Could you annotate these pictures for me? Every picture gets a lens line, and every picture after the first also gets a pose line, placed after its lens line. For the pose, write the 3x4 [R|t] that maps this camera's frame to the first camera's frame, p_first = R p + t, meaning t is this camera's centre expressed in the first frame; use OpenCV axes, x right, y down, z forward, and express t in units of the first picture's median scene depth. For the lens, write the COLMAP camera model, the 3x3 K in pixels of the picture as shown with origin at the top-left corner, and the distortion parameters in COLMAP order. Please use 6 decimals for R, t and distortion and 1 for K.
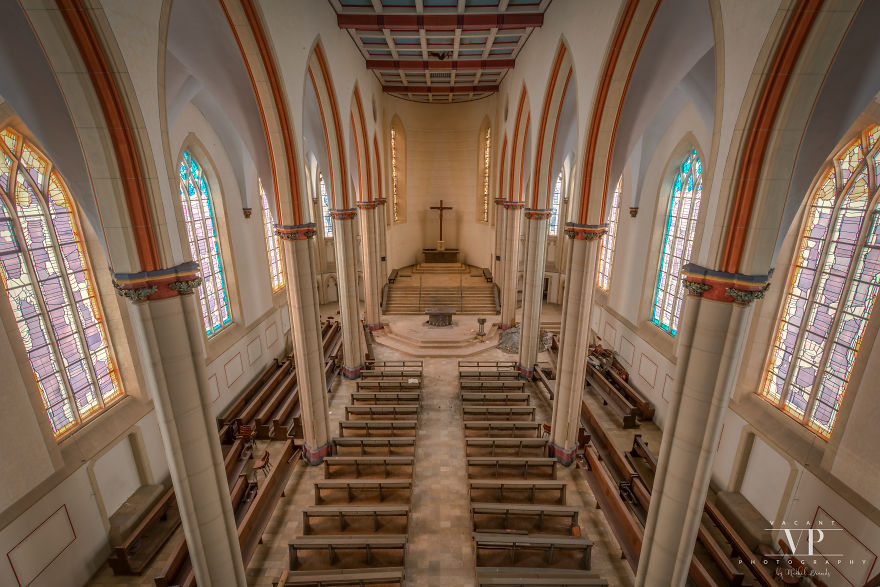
lens RADIAL K [[391.8, 0, 439.5], [0, 391.8, 315.5], [0, 0, 1]] dist [0.003503, 0.000587]
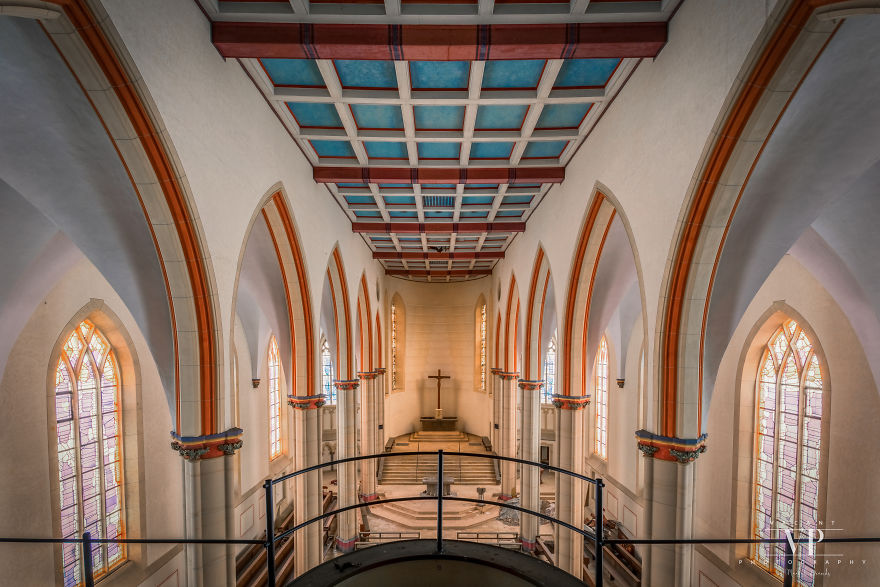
lens RADIAL K [[419.5, 0, 438.5], [0, 419.5, 385.8], [0, 0, 1]] dist [0.000358, 0.000114]
pose [[0.999995, 0.001737, 0.002580, -0.000931], [-0.001068, 0.970850, -0.239685, 0.017436], [-0.002921, 0.239681, 0.970847, -0.110126]]
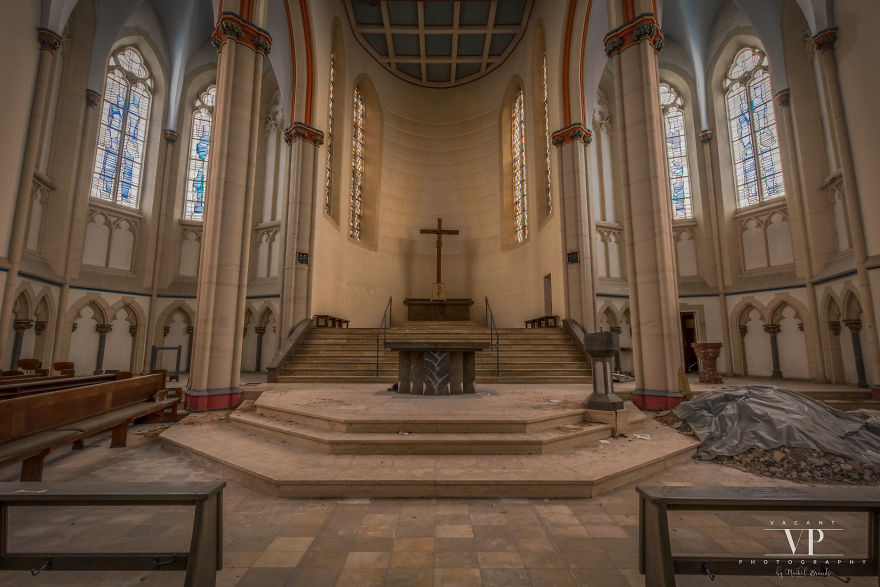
lens RADIAL K [[436.3, 0, 439.4], [0, 436.3, 263.7], [0, 0, 1]] dist [-0.000677, 0.000068]
pose [[0.999987, 0.003332, 0.003880, 0.005189], [-0.001197, 0.890120, -0.455725, 0.147700], [-0.004972, 0.455714, 0.890112, 1.138365]]
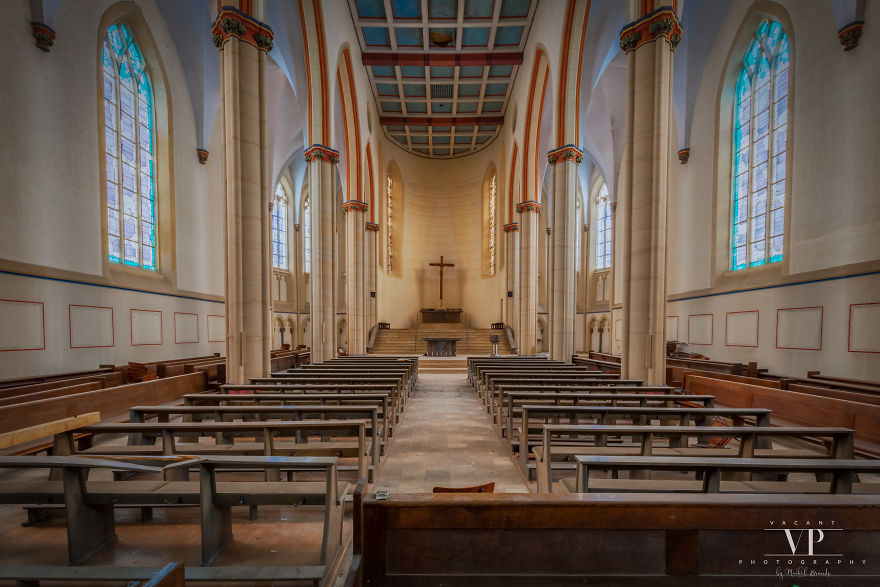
lens RADIAL K [[427.4, 0, 439.1], [0, 427.4, 344.1], [0, 0, 1]] dist [0.001866, 0.000636]
pose [[0.999991, 0.002928, 0.002918, -0.008917], [-0.002058, 0.964818, -0.262909, 0.383842], [-0.003585, 0.262901, 0.964816, 0.291017]]
